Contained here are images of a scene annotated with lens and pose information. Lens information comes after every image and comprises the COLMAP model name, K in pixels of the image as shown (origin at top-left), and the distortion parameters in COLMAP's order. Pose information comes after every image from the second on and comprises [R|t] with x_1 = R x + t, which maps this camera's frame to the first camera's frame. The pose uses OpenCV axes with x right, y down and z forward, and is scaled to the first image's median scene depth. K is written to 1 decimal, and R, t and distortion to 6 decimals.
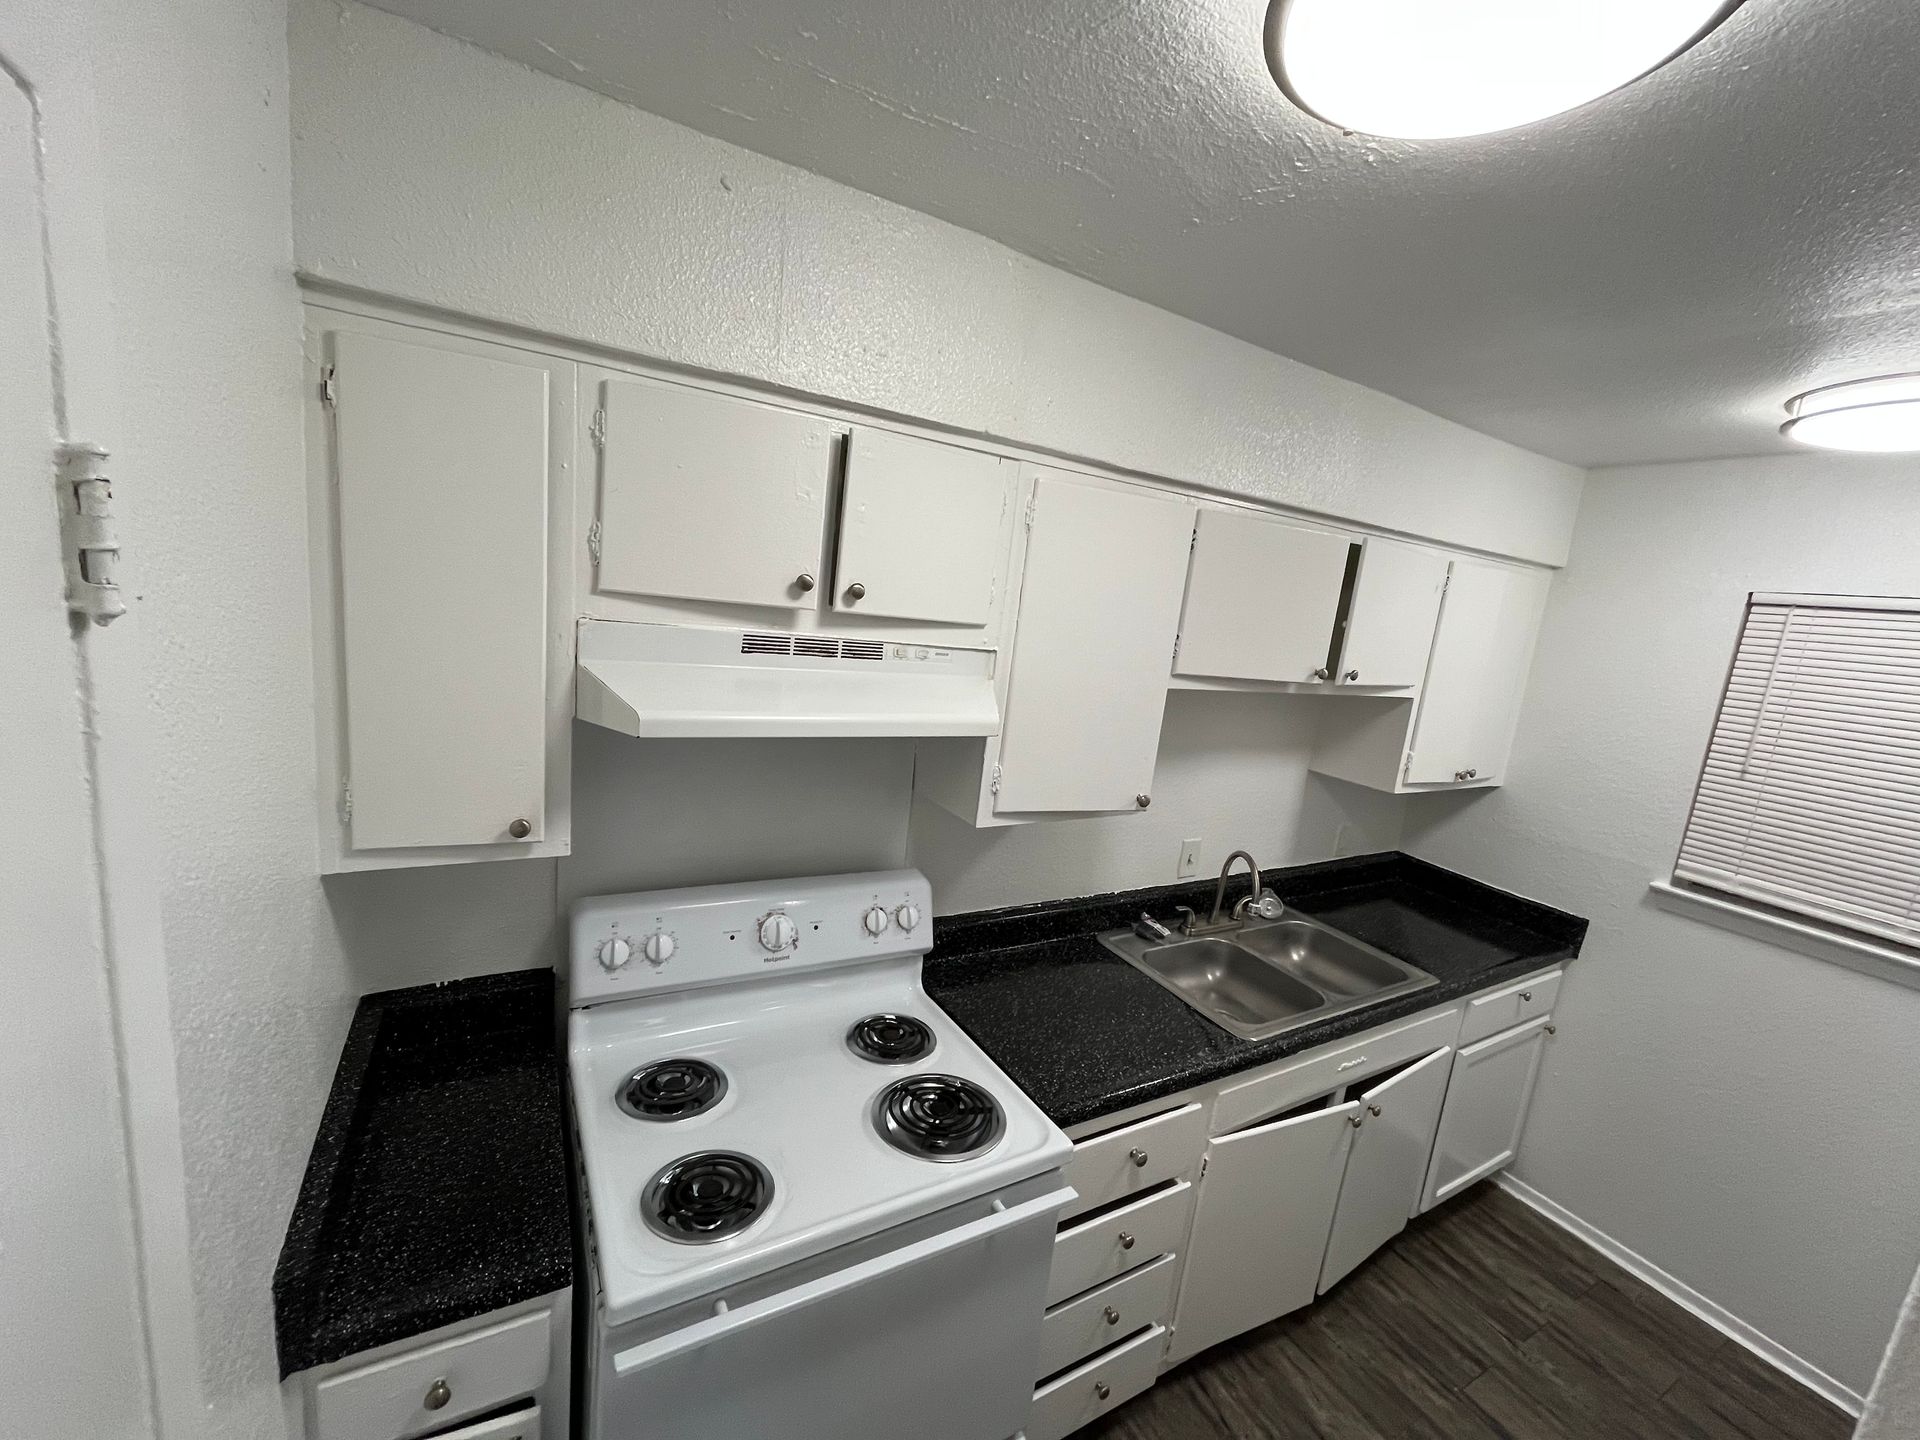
lens RADIAL K [[770.0, 0, 960.0], [0, 770.0, 720.0], [0, 0, 1]] dist [-0.002668, -0.000806]
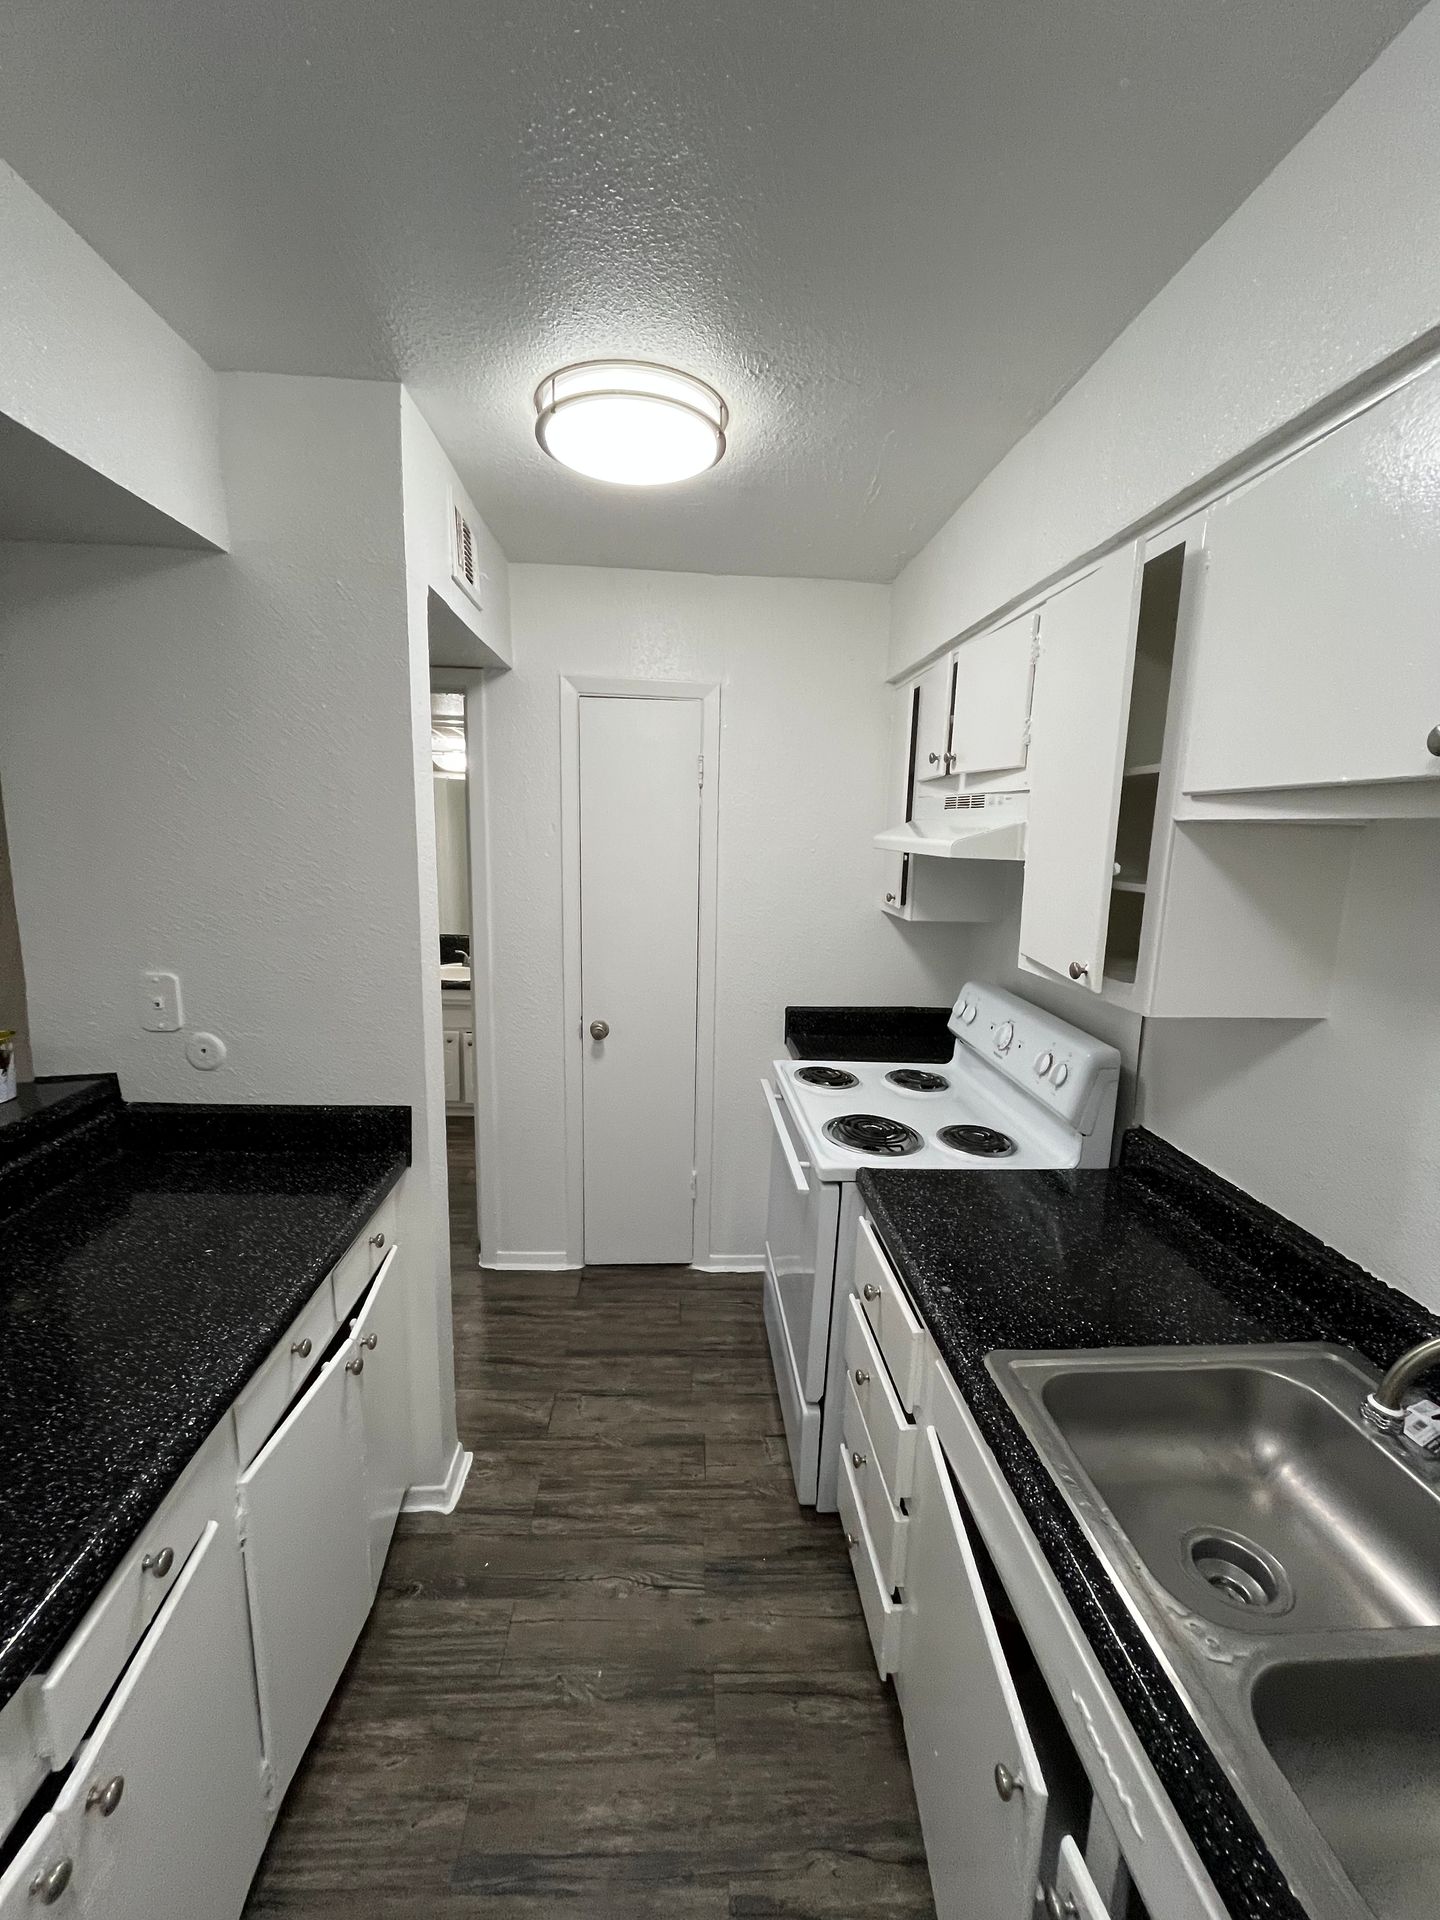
lens RADIAL K [[770.0, 0, 714.2], [0, 770.0, 959.0], [0, 0, 1]] dist [-0.002668, -0.000806]
pose [[-0.444368, 0.037564, -0.895057, 0.814912], [-0.220423, 0.963820, 0.149883, 0.047392], [0.868304, 0.263894, -0.420011, 0.780648]]
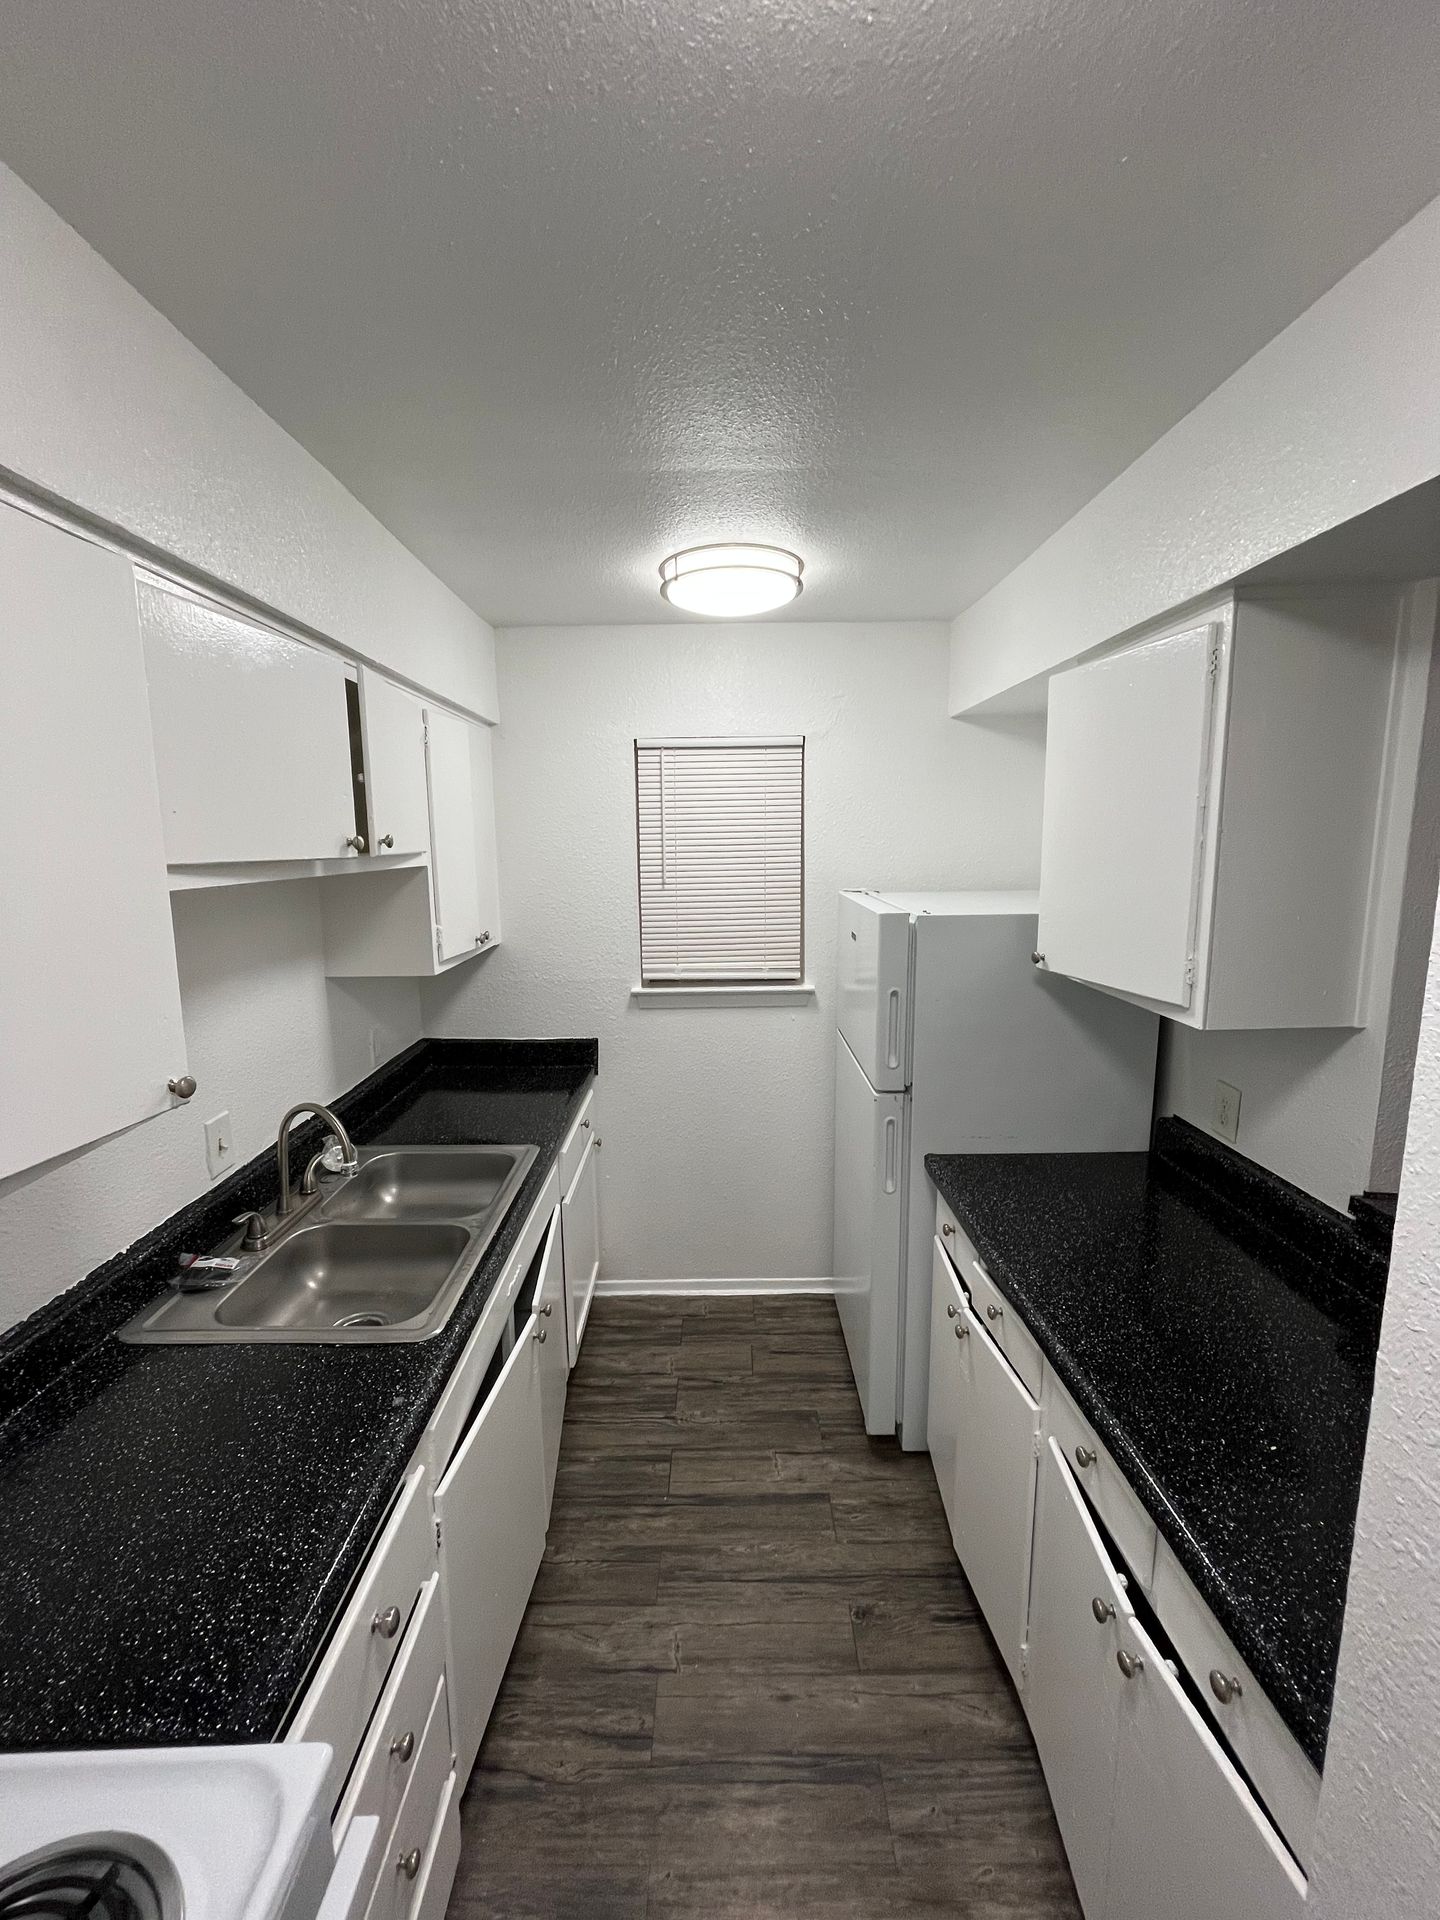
lens RADIAL K [[770.0, 0, 714.2], [0, 770.0, 959.0], [0, 0, 1]] dist [-0.002668, -0.000806]
pose [[0.491677, -0.244354, 0.835790, -0.018509], [0.206790, 0.965128, 0.160517, 0.001445], [-0.845867, 0.093910, 0.525061, 0.271713]]
